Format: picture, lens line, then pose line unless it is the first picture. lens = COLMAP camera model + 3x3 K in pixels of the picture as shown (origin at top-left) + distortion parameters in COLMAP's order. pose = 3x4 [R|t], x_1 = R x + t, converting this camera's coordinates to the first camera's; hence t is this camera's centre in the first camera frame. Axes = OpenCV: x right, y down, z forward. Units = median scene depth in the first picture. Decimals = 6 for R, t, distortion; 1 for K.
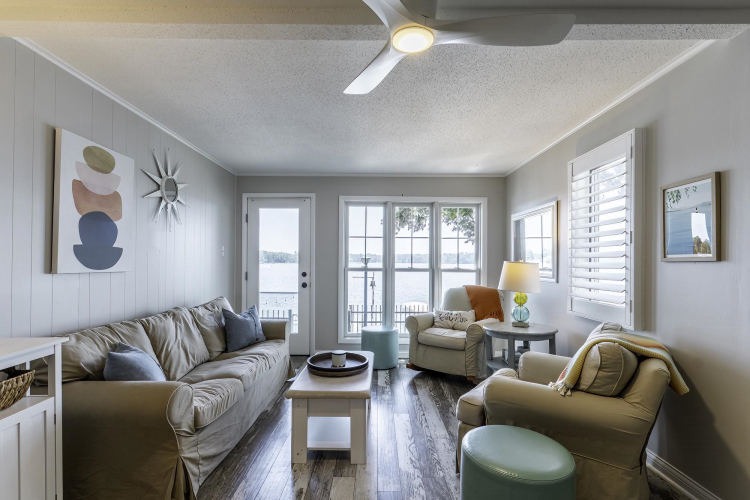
lens RADIAL K [[362.4, 0, 374.8], [0, 362.4, 255.3], [0, 0, 1]] dist [-0.000744, 0.000291]
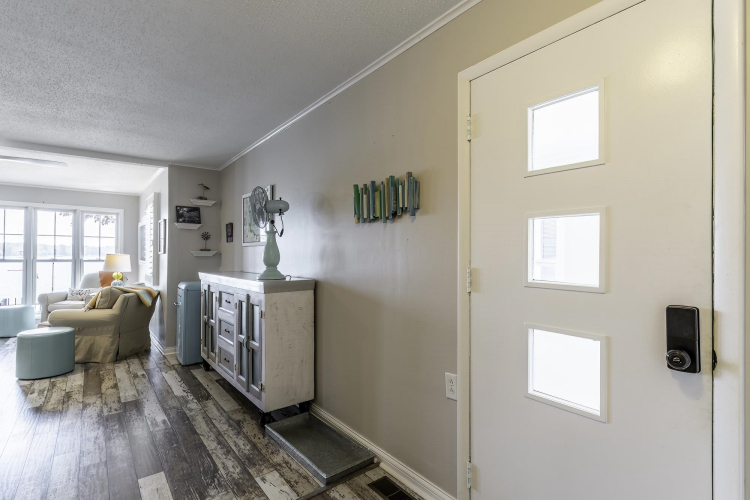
lens RADIAL K [[362.4, 0, 374.3], [0, 362.4, 249.7], [0, 0, 1]] dist [-0.000744, 0.000291]
pose [[0.780091, -0.001642, 0.625664, 0.186912], [-0.005271, 0.999944, 0.009197, -0.017380], [-0.625644, -0.010472, 0.780038, -0.736108]]
